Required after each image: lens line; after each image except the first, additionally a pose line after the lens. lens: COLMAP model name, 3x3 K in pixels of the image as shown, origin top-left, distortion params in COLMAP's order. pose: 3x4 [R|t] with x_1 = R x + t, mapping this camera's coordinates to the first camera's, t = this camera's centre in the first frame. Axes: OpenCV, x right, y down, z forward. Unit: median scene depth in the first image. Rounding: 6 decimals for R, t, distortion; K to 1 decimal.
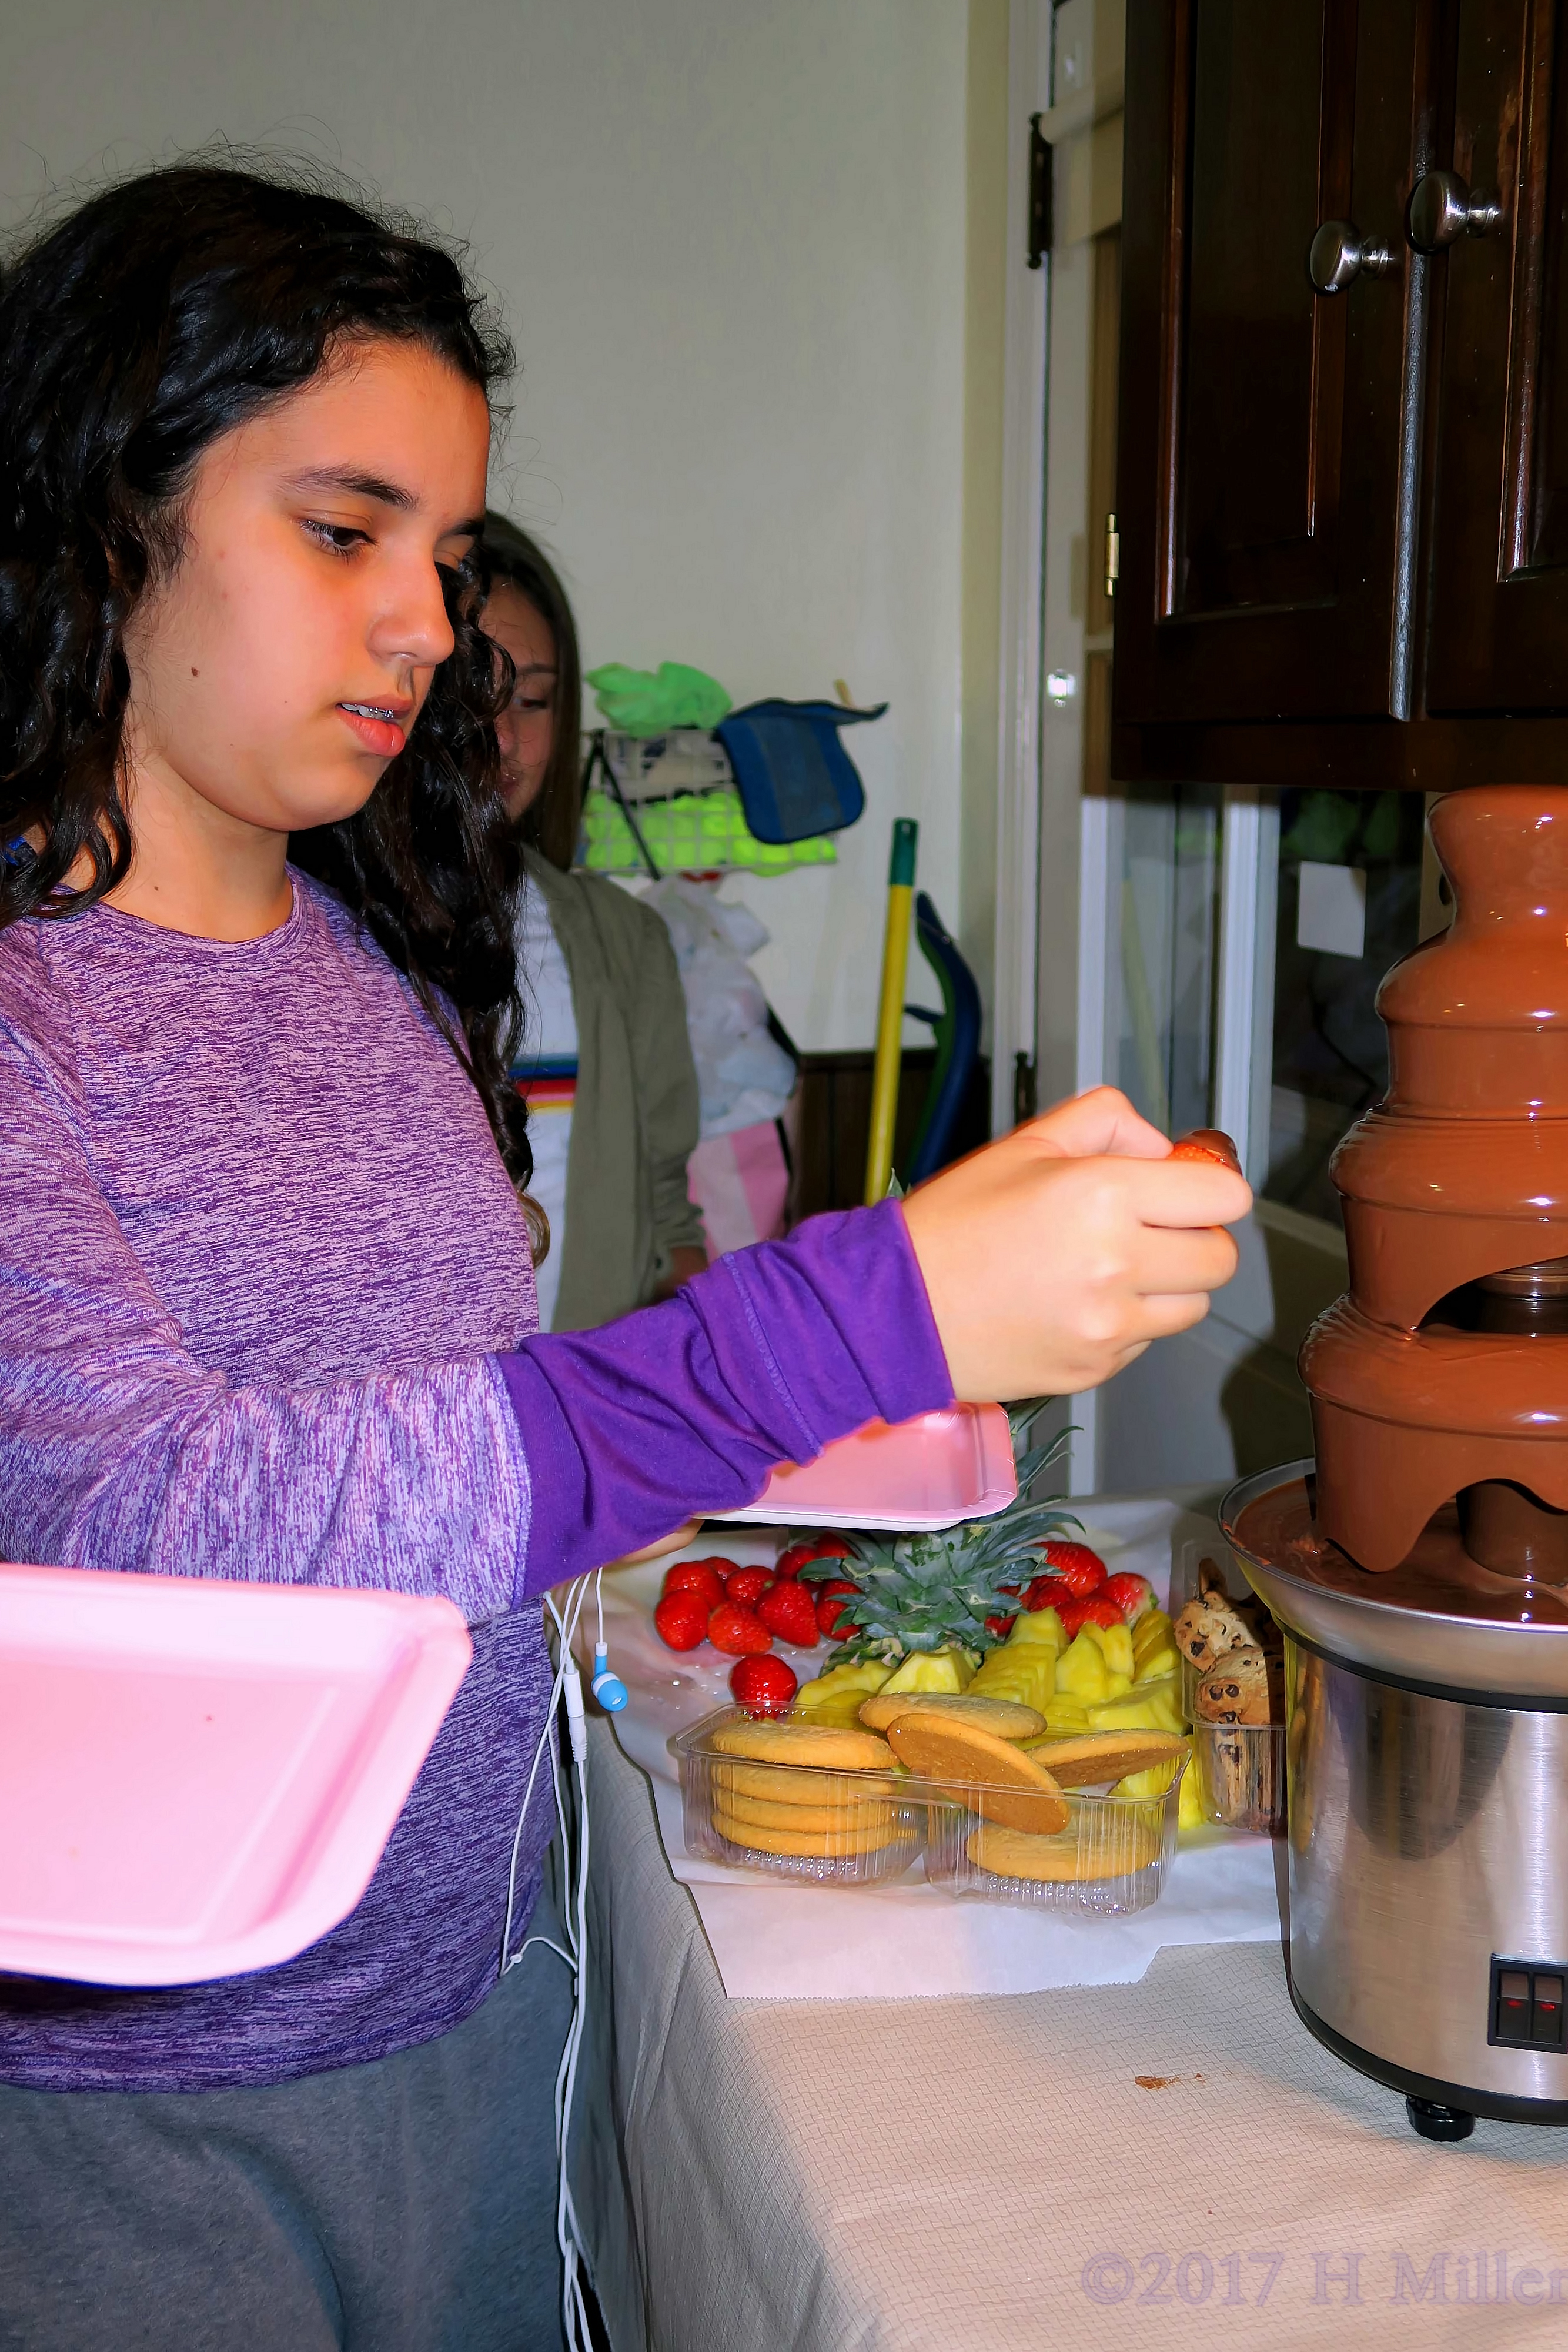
lens RADIAL K [[2155.5, 0, 784.0], [0, 2155.5, 1176.0], [0, 0, 1]] dist [-0.076068, 0.008523]
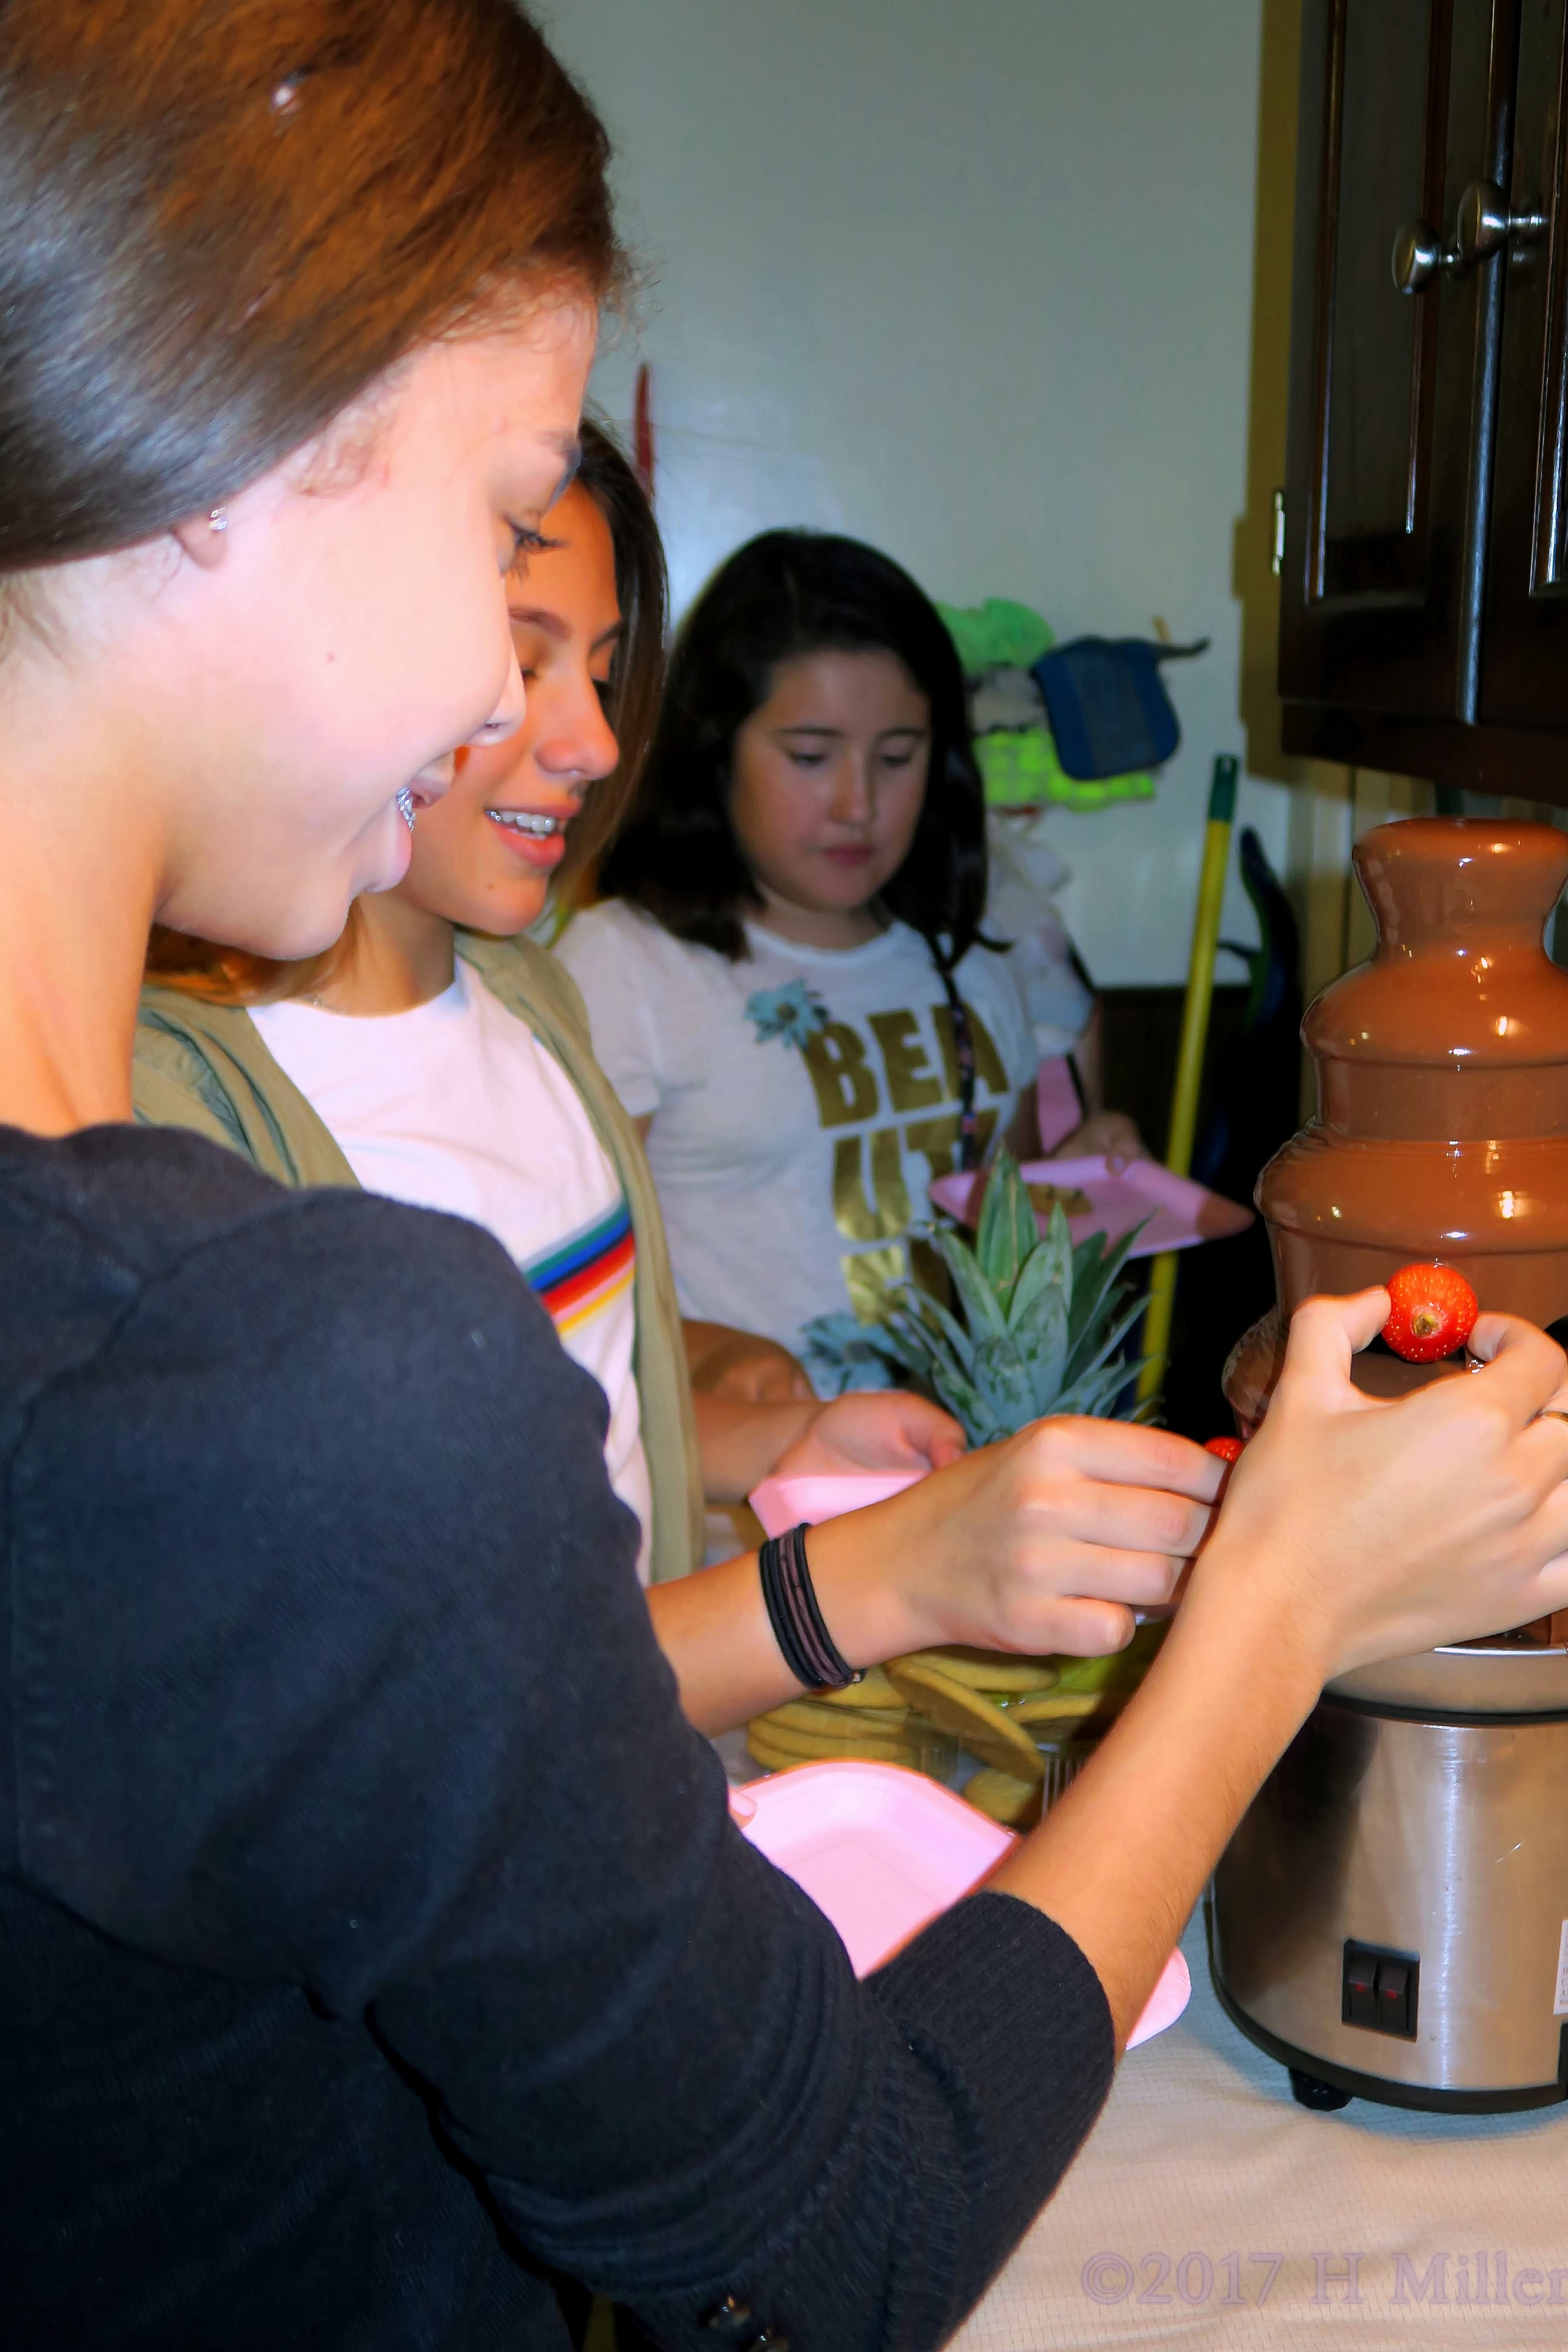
lens RADIAL K [[2155.5, 0, 784.0], [0, 2155.5, 1176.0], [0, 0, 1]] dist [-0.076068, 0.008523]
pose [[0.973996, 0.040210, -0.222967, 0.215205], [-0.028248, 0.997998, 0.056585, -0.051448], [0.224796, -0.048816, 0.973182, -0.059119]]
